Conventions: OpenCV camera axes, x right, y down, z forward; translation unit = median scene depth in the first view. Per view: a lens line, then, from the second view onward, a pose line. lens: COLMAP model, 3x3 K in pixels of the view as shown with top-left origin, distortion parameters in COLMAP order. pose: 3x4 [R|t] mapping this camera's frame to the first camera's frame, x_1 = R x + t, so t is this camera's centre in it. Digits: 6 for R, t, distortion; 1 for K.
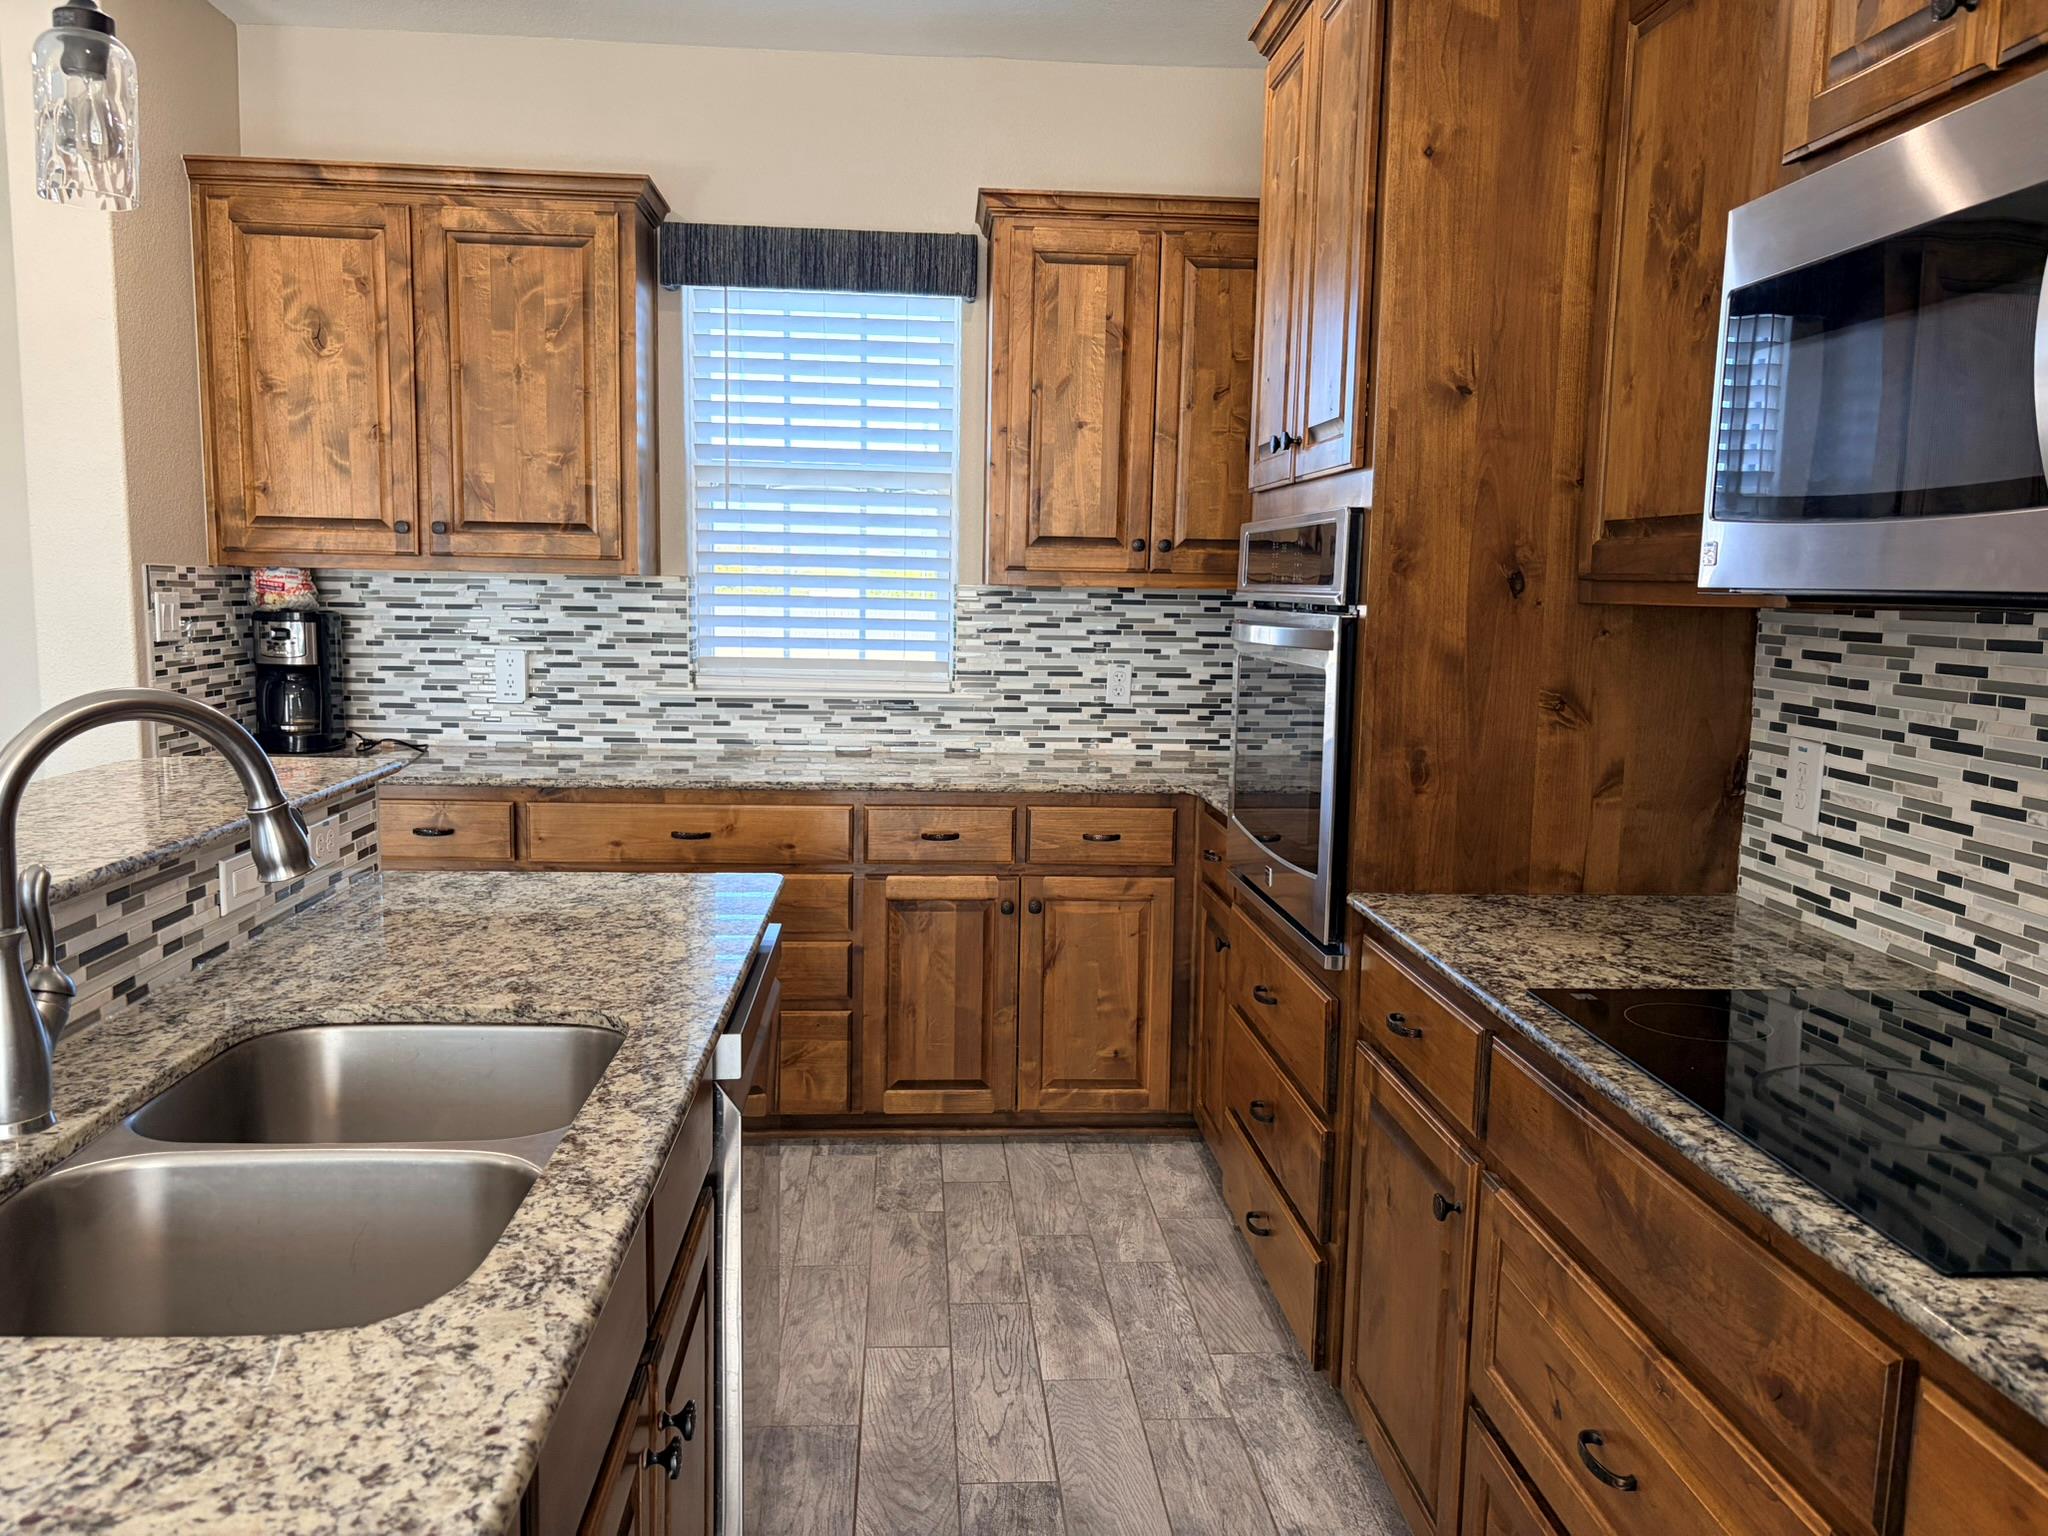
lens RADIAL K [[1554.3, 0, 1010.6], [0, 1554.3, 770.1], [0, 0, 1]] dist [0.050579, -0.058107]
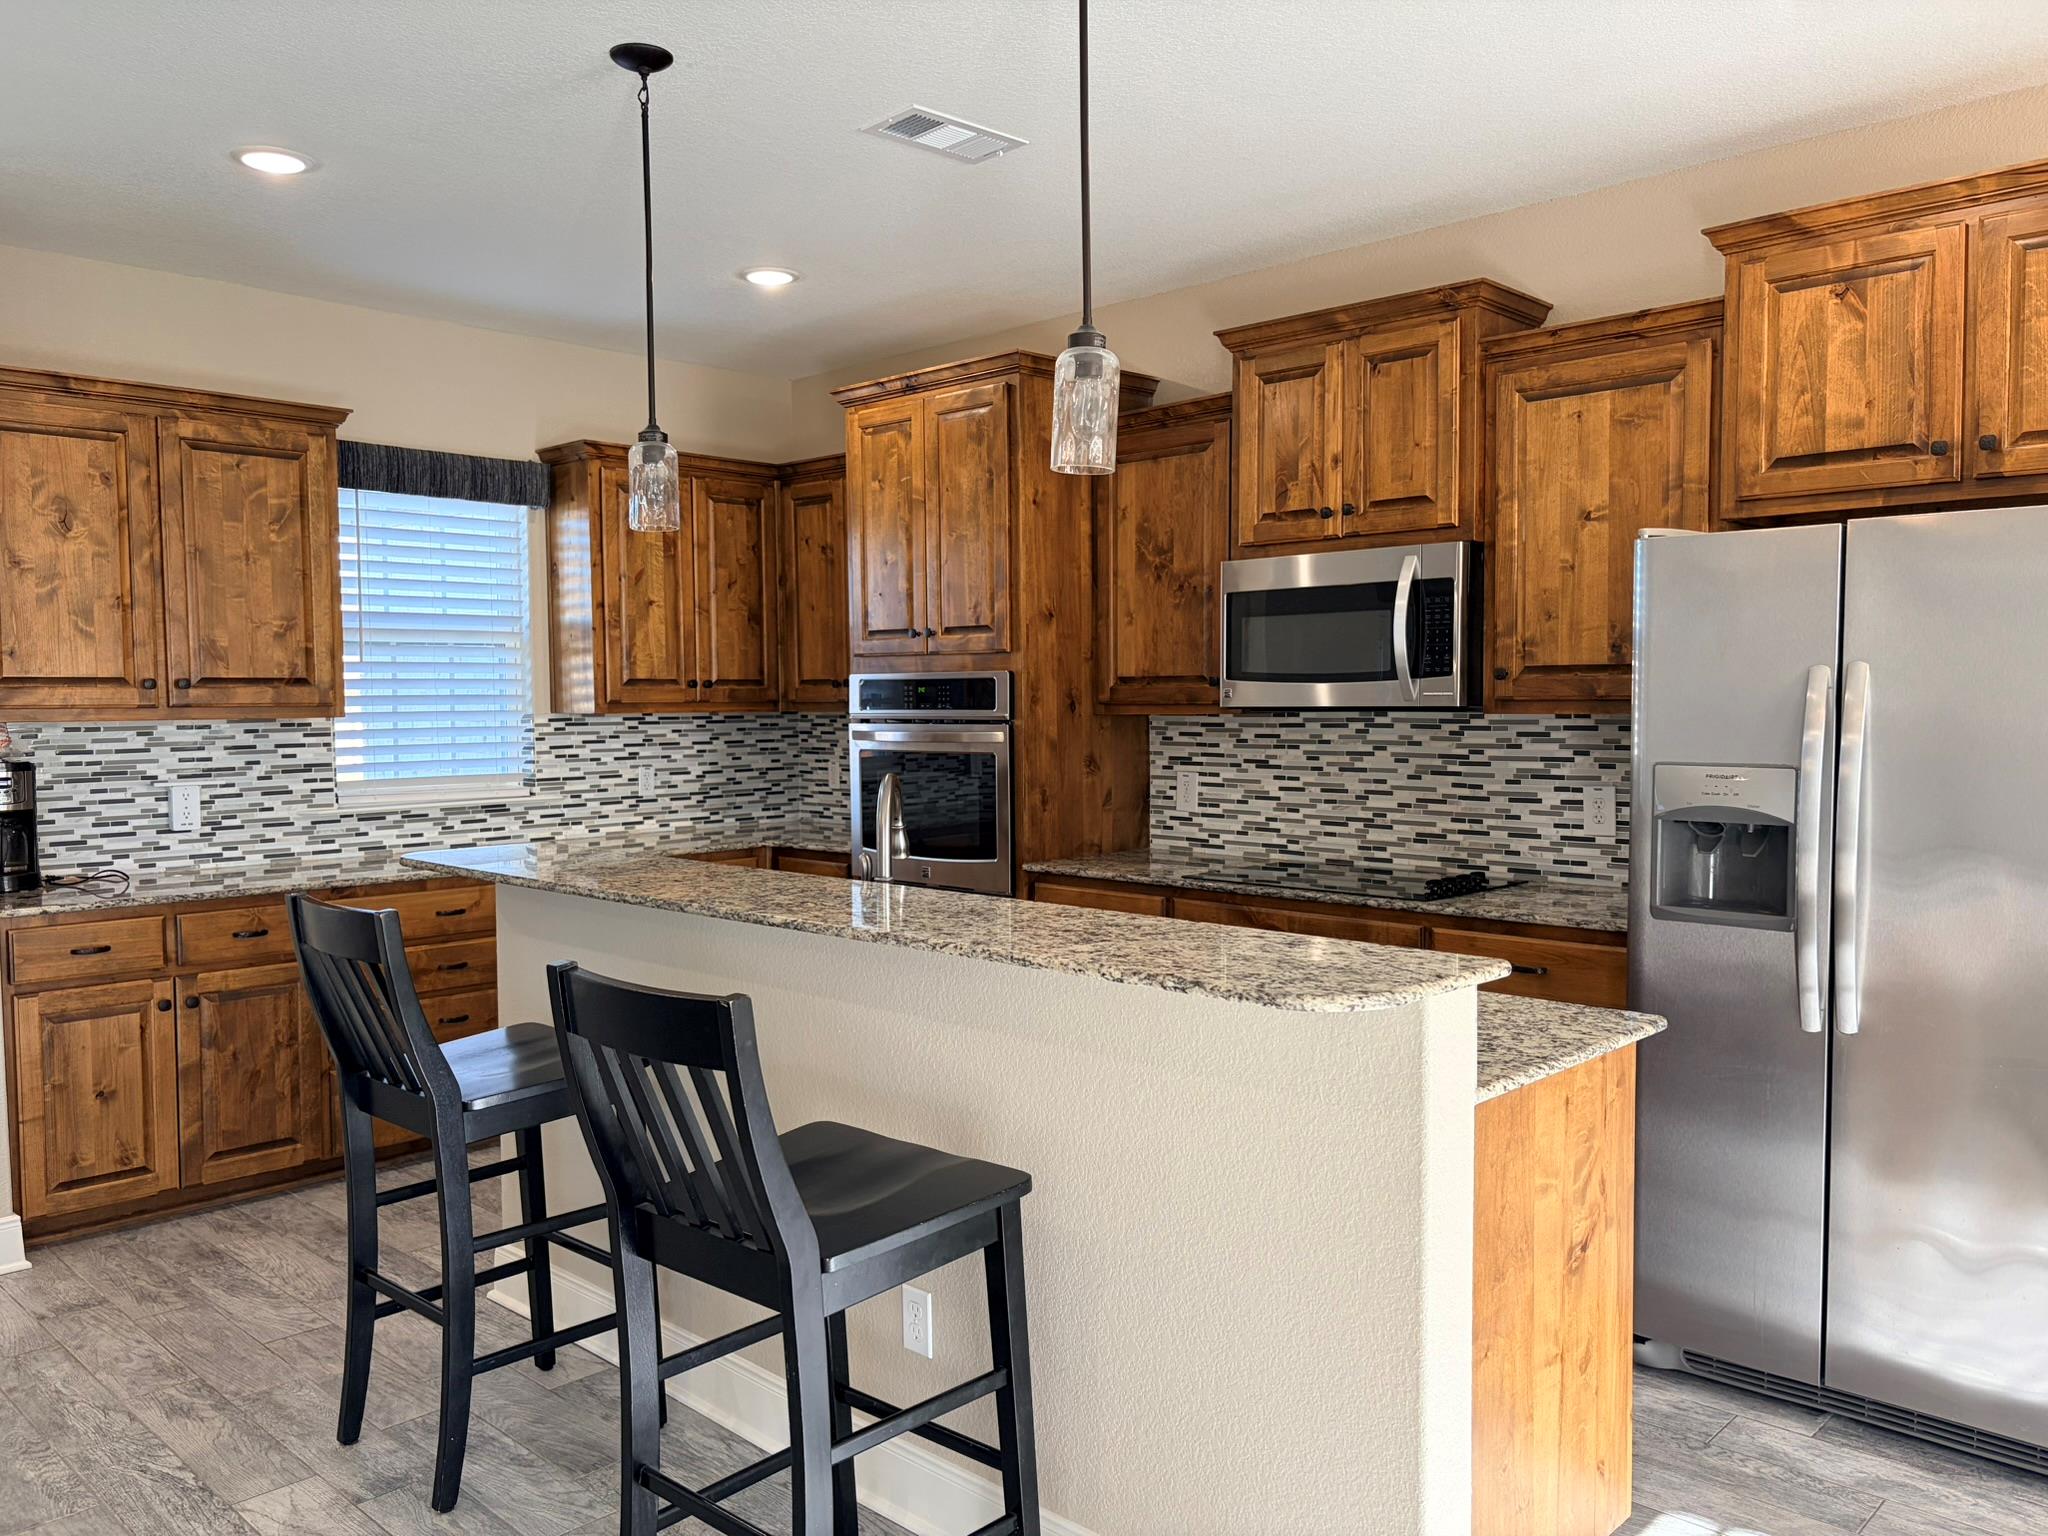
lens RADIAL K [[1554.3, 0, 1021.1], [0, 1554.3, 777.7], [0, 0, 1]] dist [0.050579, -0.058107]
pose [[0.736462, -0.062548, 0.673581, -1.089054], [0.105327, 0.994175, -0.022842, 0.014514], [-0.668229, 0.087769, 0.738761, -0.453101]]
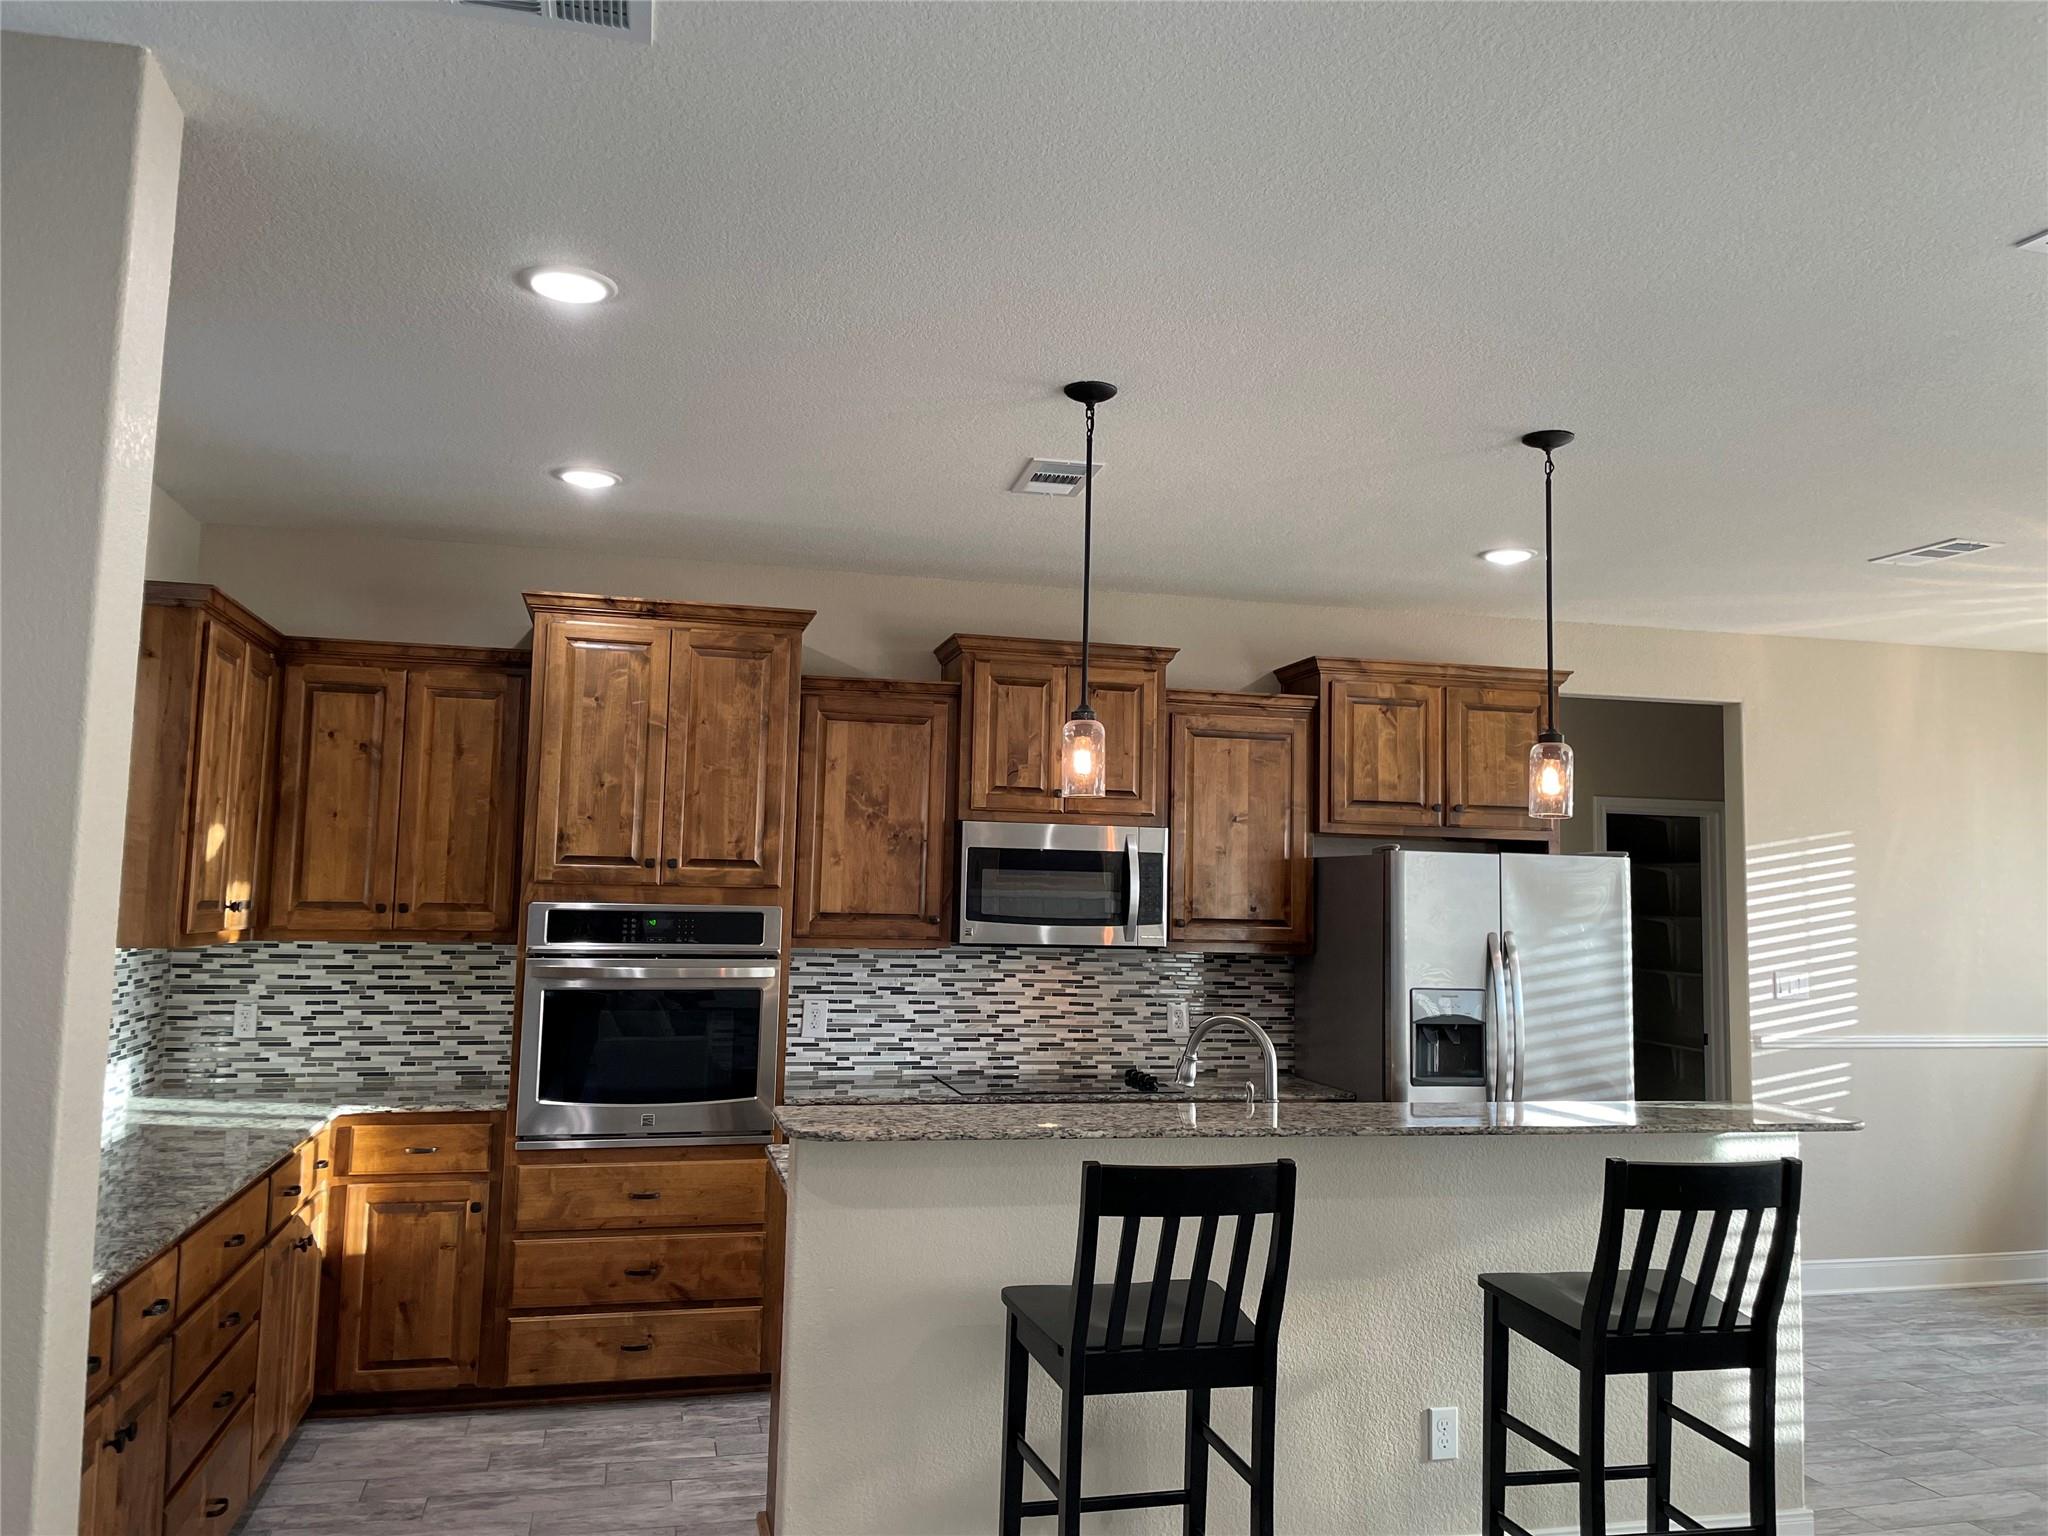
lens RADIAL K [[1560.9, 0, 1041.6], [0, 1560.9, 736.8], [0, 0, 1]] dist [0.091800, -0.120377]
pose [[-0.190361, 0.077711, 0.978634, -1.843722], [0.093684, 0.993751, -0.060688, -0.227814], [-0.977234, 0.080130, -0.196452, 1.027232]]
